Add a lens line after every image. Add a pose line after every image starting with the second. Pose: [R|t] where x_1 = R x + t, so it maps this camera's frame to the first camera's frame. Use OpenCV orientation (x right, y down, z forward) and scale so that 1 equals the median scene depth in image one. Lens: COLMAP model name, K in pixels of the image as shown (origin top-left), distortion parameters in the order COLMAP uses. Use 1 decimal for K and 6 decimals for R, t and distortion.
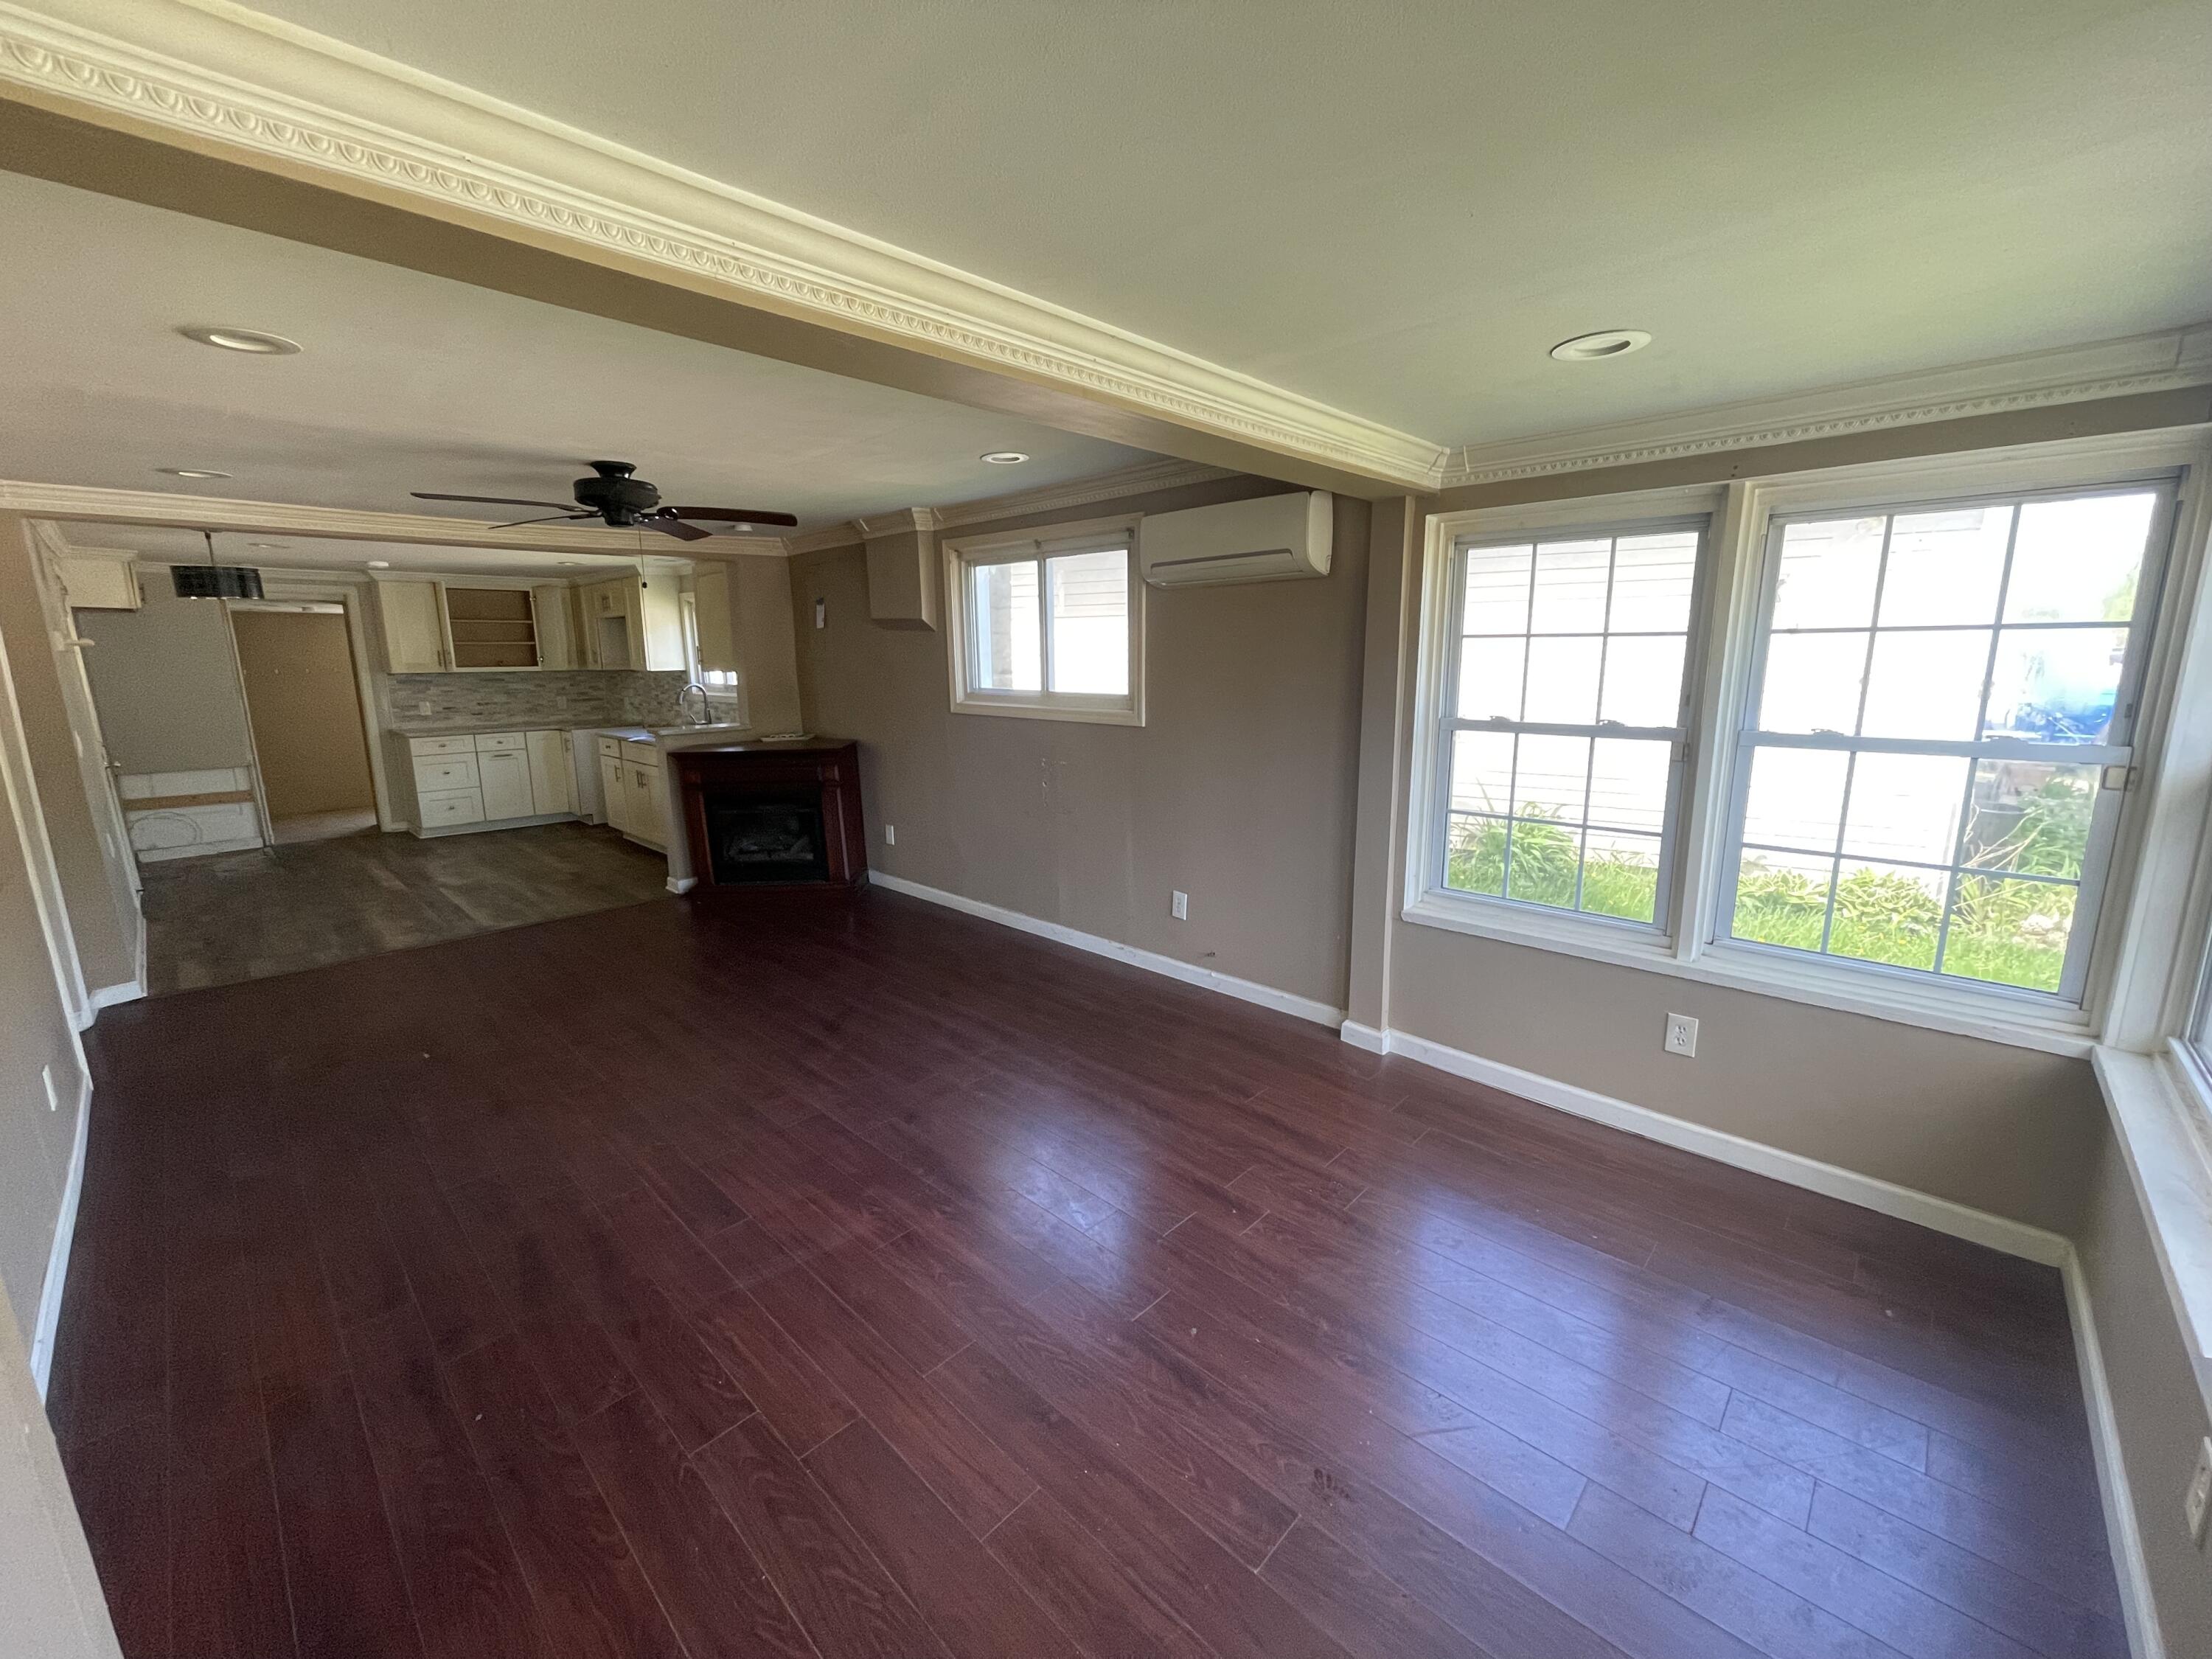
lens RADIAL K [[892.9, 0, 1108.7], [0, 892.9, 832.4], [0, 0, 1]] dist [-0.003974, 0.001097]
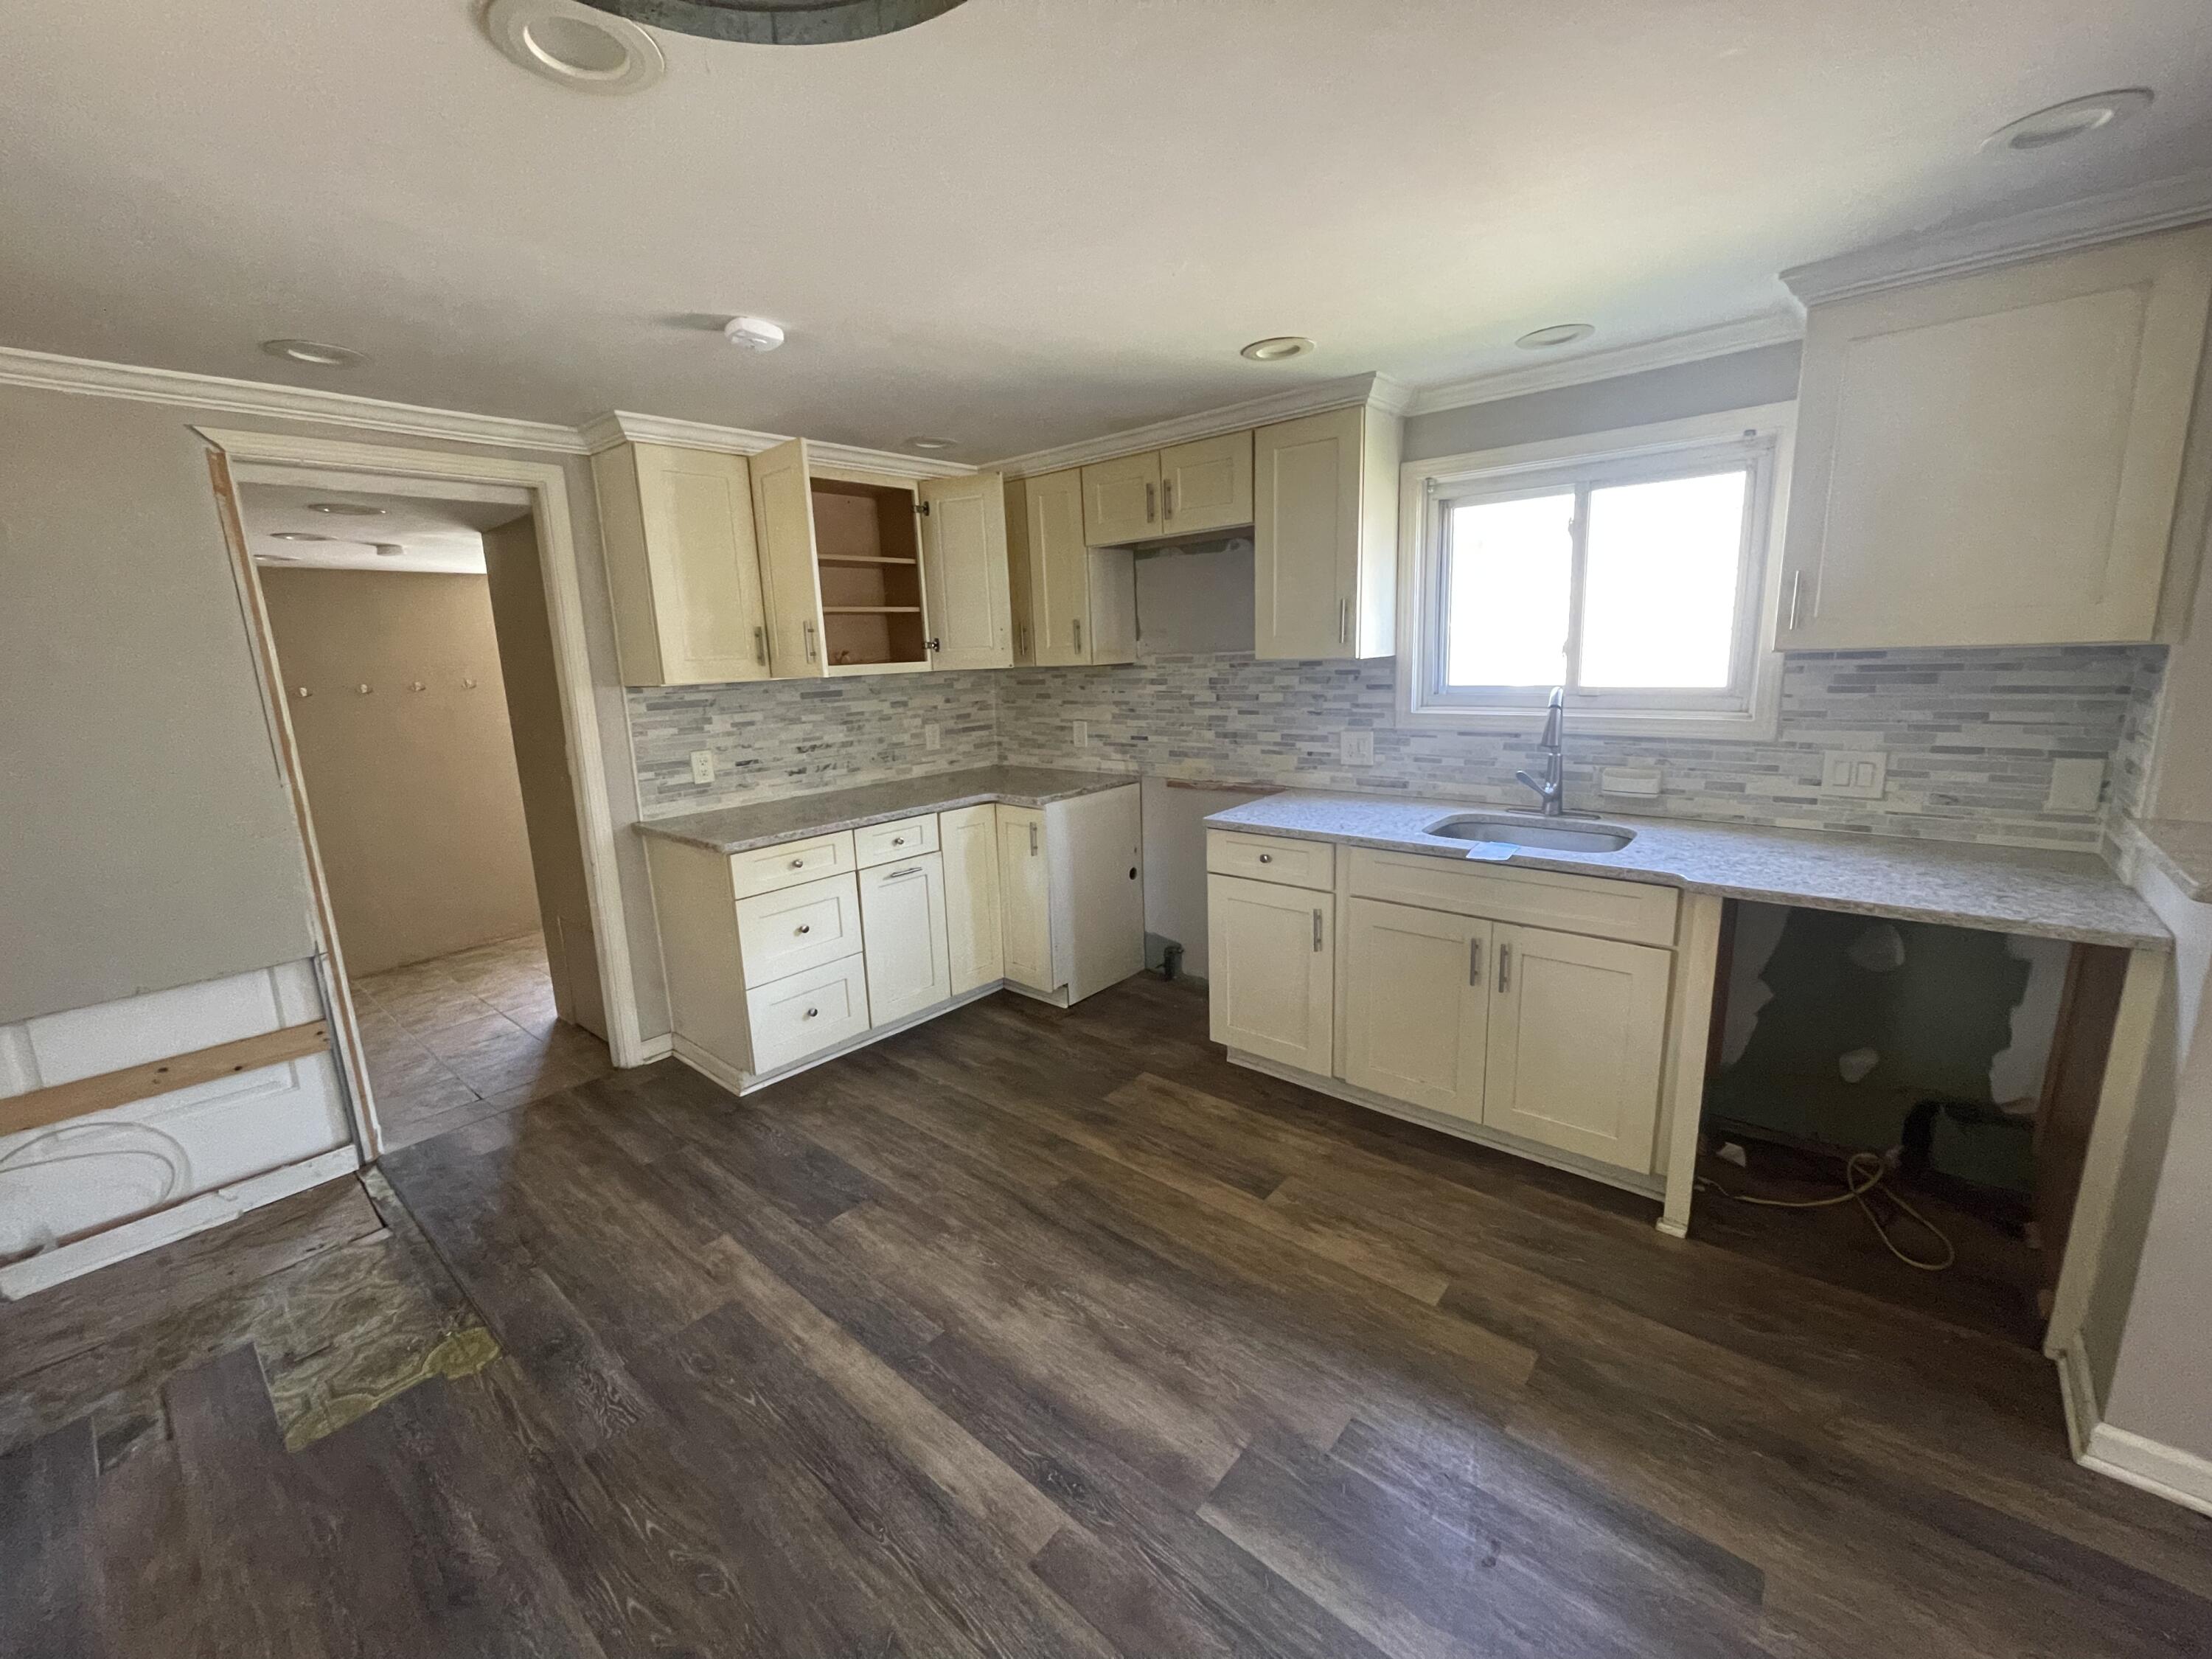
lens RADIAL K [[892.9, 0, 1088.4], [0, 892.9, 829.0], [0, 0, 1]] dist [-0.003974, 0.001097]
pose [[0.998088, -0.040337, 0.046830, -0.617305], [0.040085, 0.999176, 0.006296, -0.107279], [-0.047045, -0.004406, 0.998883, 0.578582]]
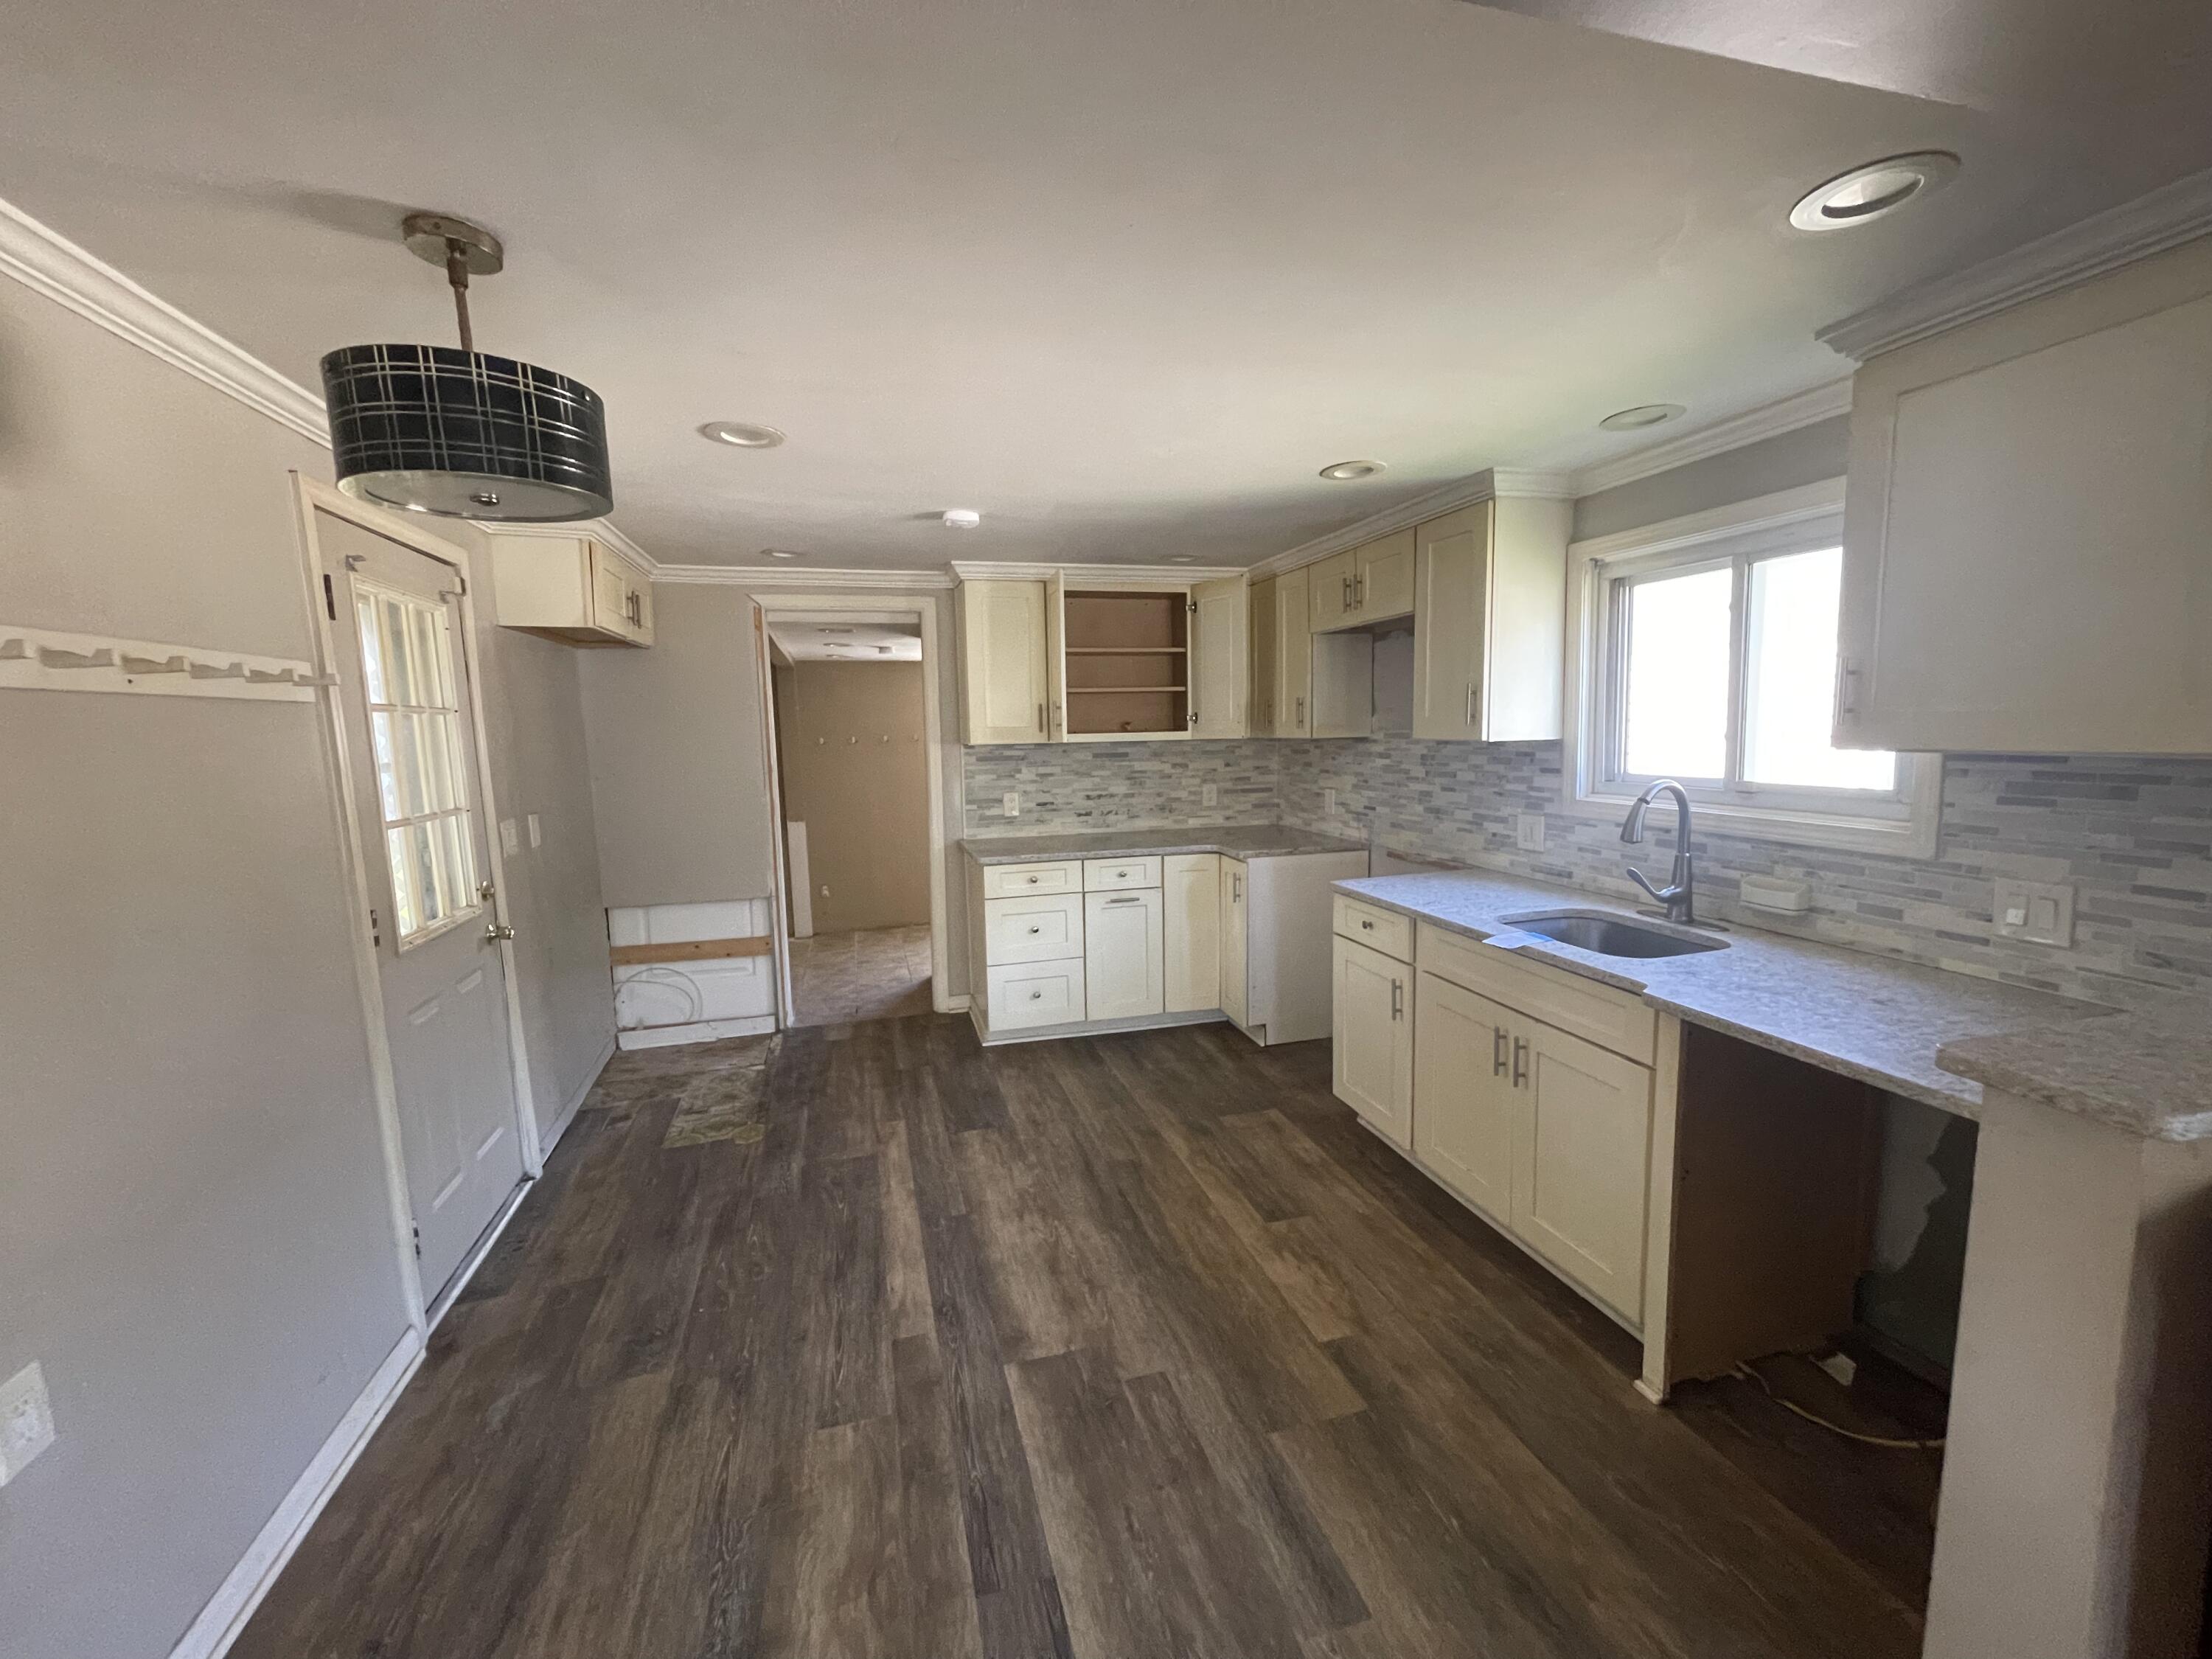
lens RADIAL K [[892.9, 0, 1096.7], [0, 892.9, 830.9], [0, 0, 1]] dist [-0.003974, 0.001097]
pose [[0.858712, 0.051462, -0.509869, -0.433027], [-0.086143, 0.995283, -0.044624, -0.103230], [0.505167, 0.082241, 0.859094, 0.544421]]
